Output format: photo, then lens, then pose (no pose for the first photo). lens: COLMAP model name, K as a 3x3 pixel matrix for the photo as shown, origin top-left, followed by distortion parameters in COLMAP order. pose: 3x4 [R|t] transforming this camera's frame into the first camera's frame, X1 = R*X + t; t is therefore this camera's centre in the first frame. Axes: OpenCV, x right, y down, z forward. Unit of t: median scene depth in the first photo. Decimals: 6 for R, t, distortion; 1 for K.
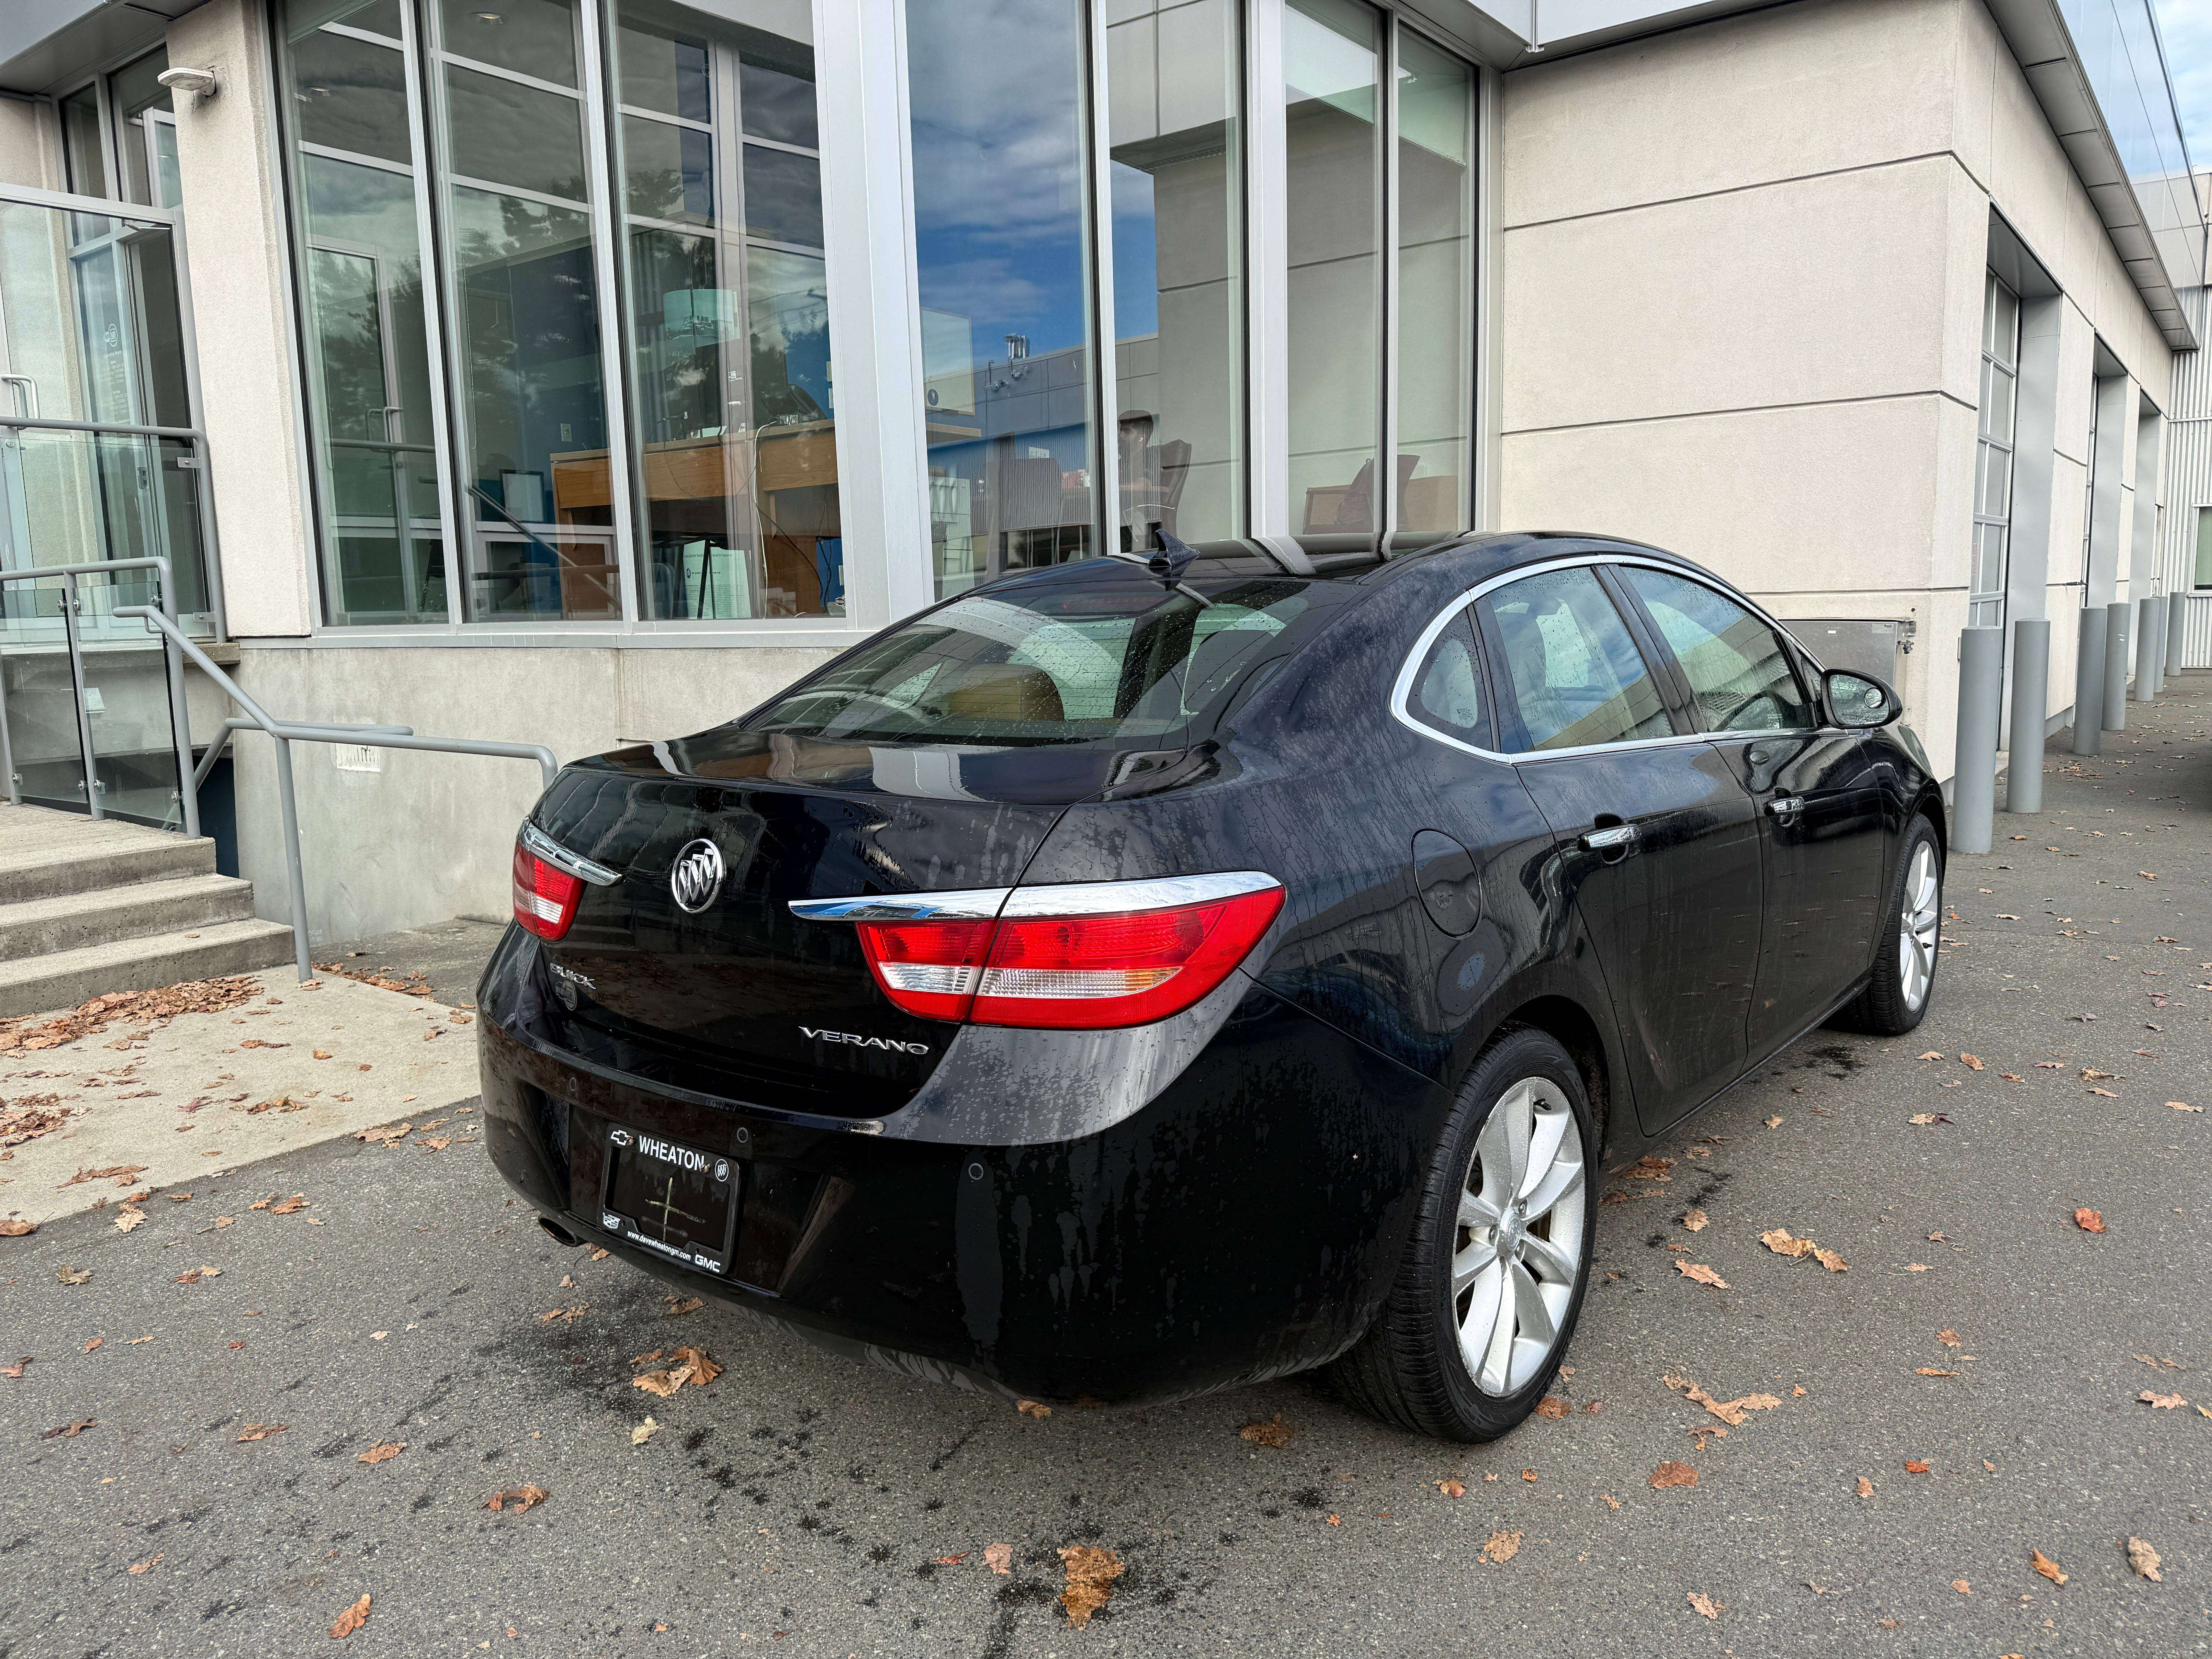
lens RADIAL K [[1560.5, 0, 1106.0], [0, 1560.5, 829.5], [0, 0, 1]] dist [-0.011878, 0.004274]
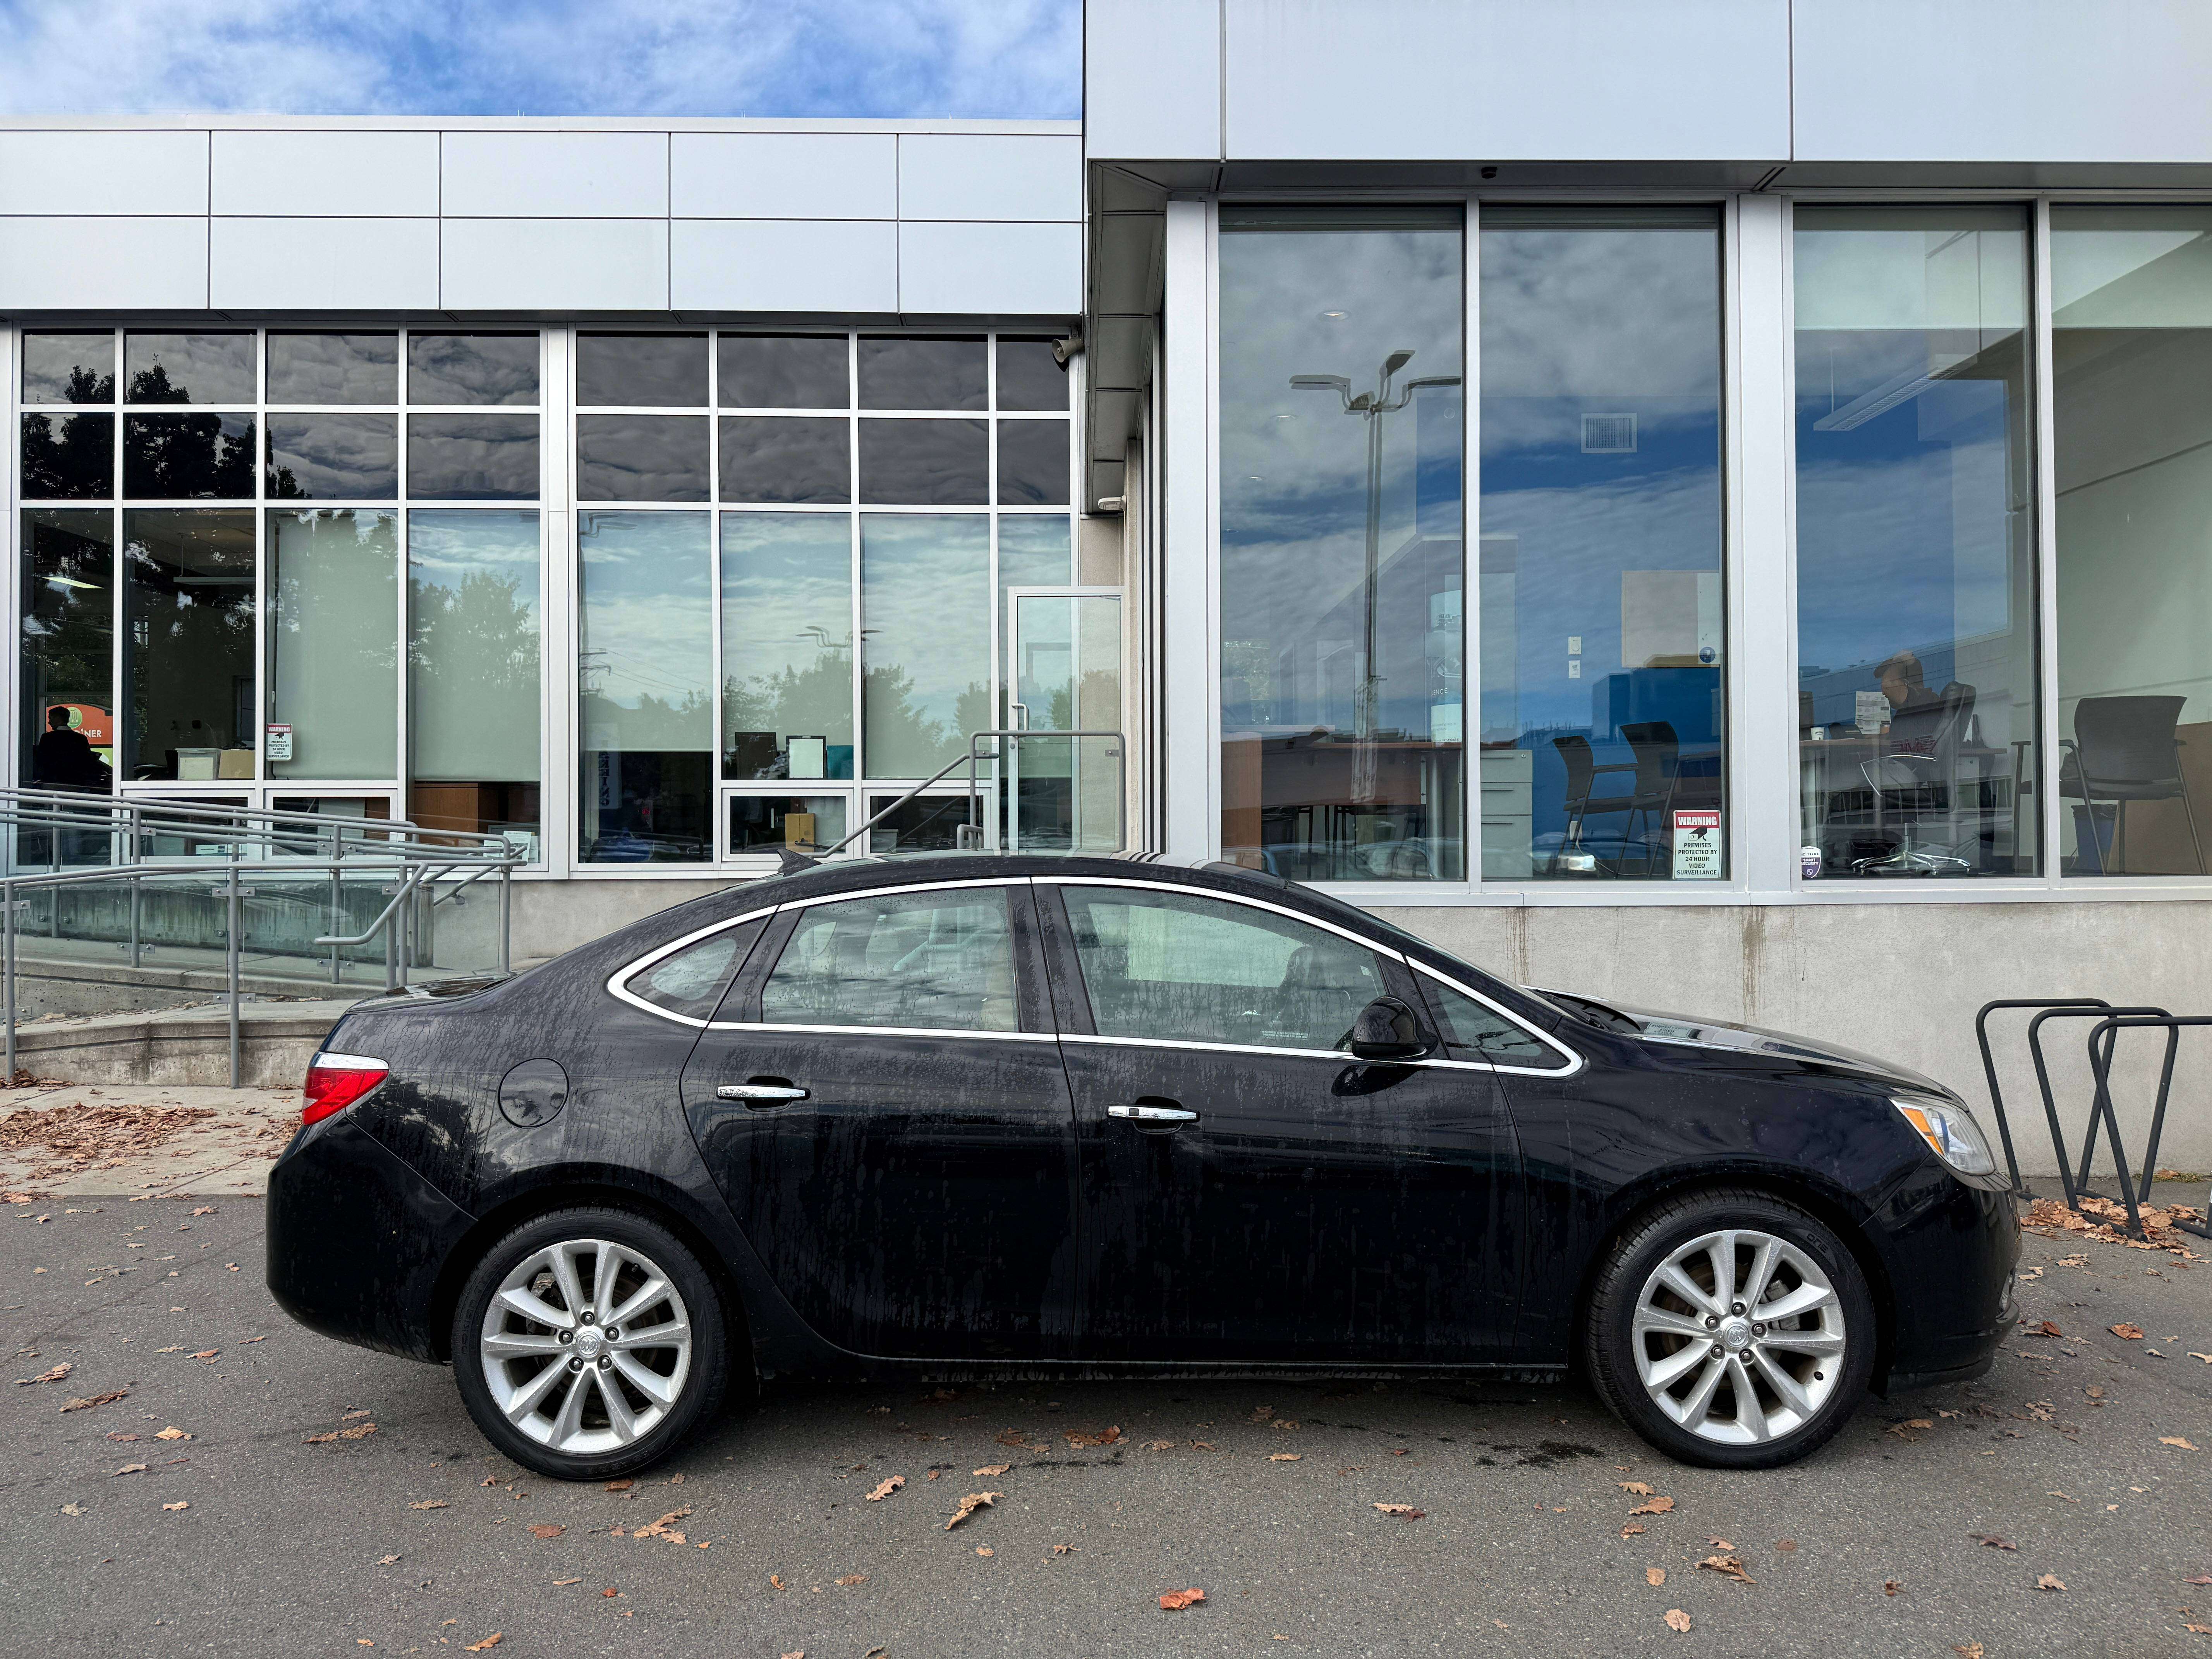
lens RADIAL K [[1539.3, 0, 1106.0], [0, 1539.3, 829.5], [0, 0, 1]] dist [-0.001025, -0.003923]
pose [[0.618180, 0.013631, -0.785918, 1.245769], [-0.120056, 0.989756, -0.077266, -0.128472], [0.776814, 0.142119, 0.613484, 0.292995]]
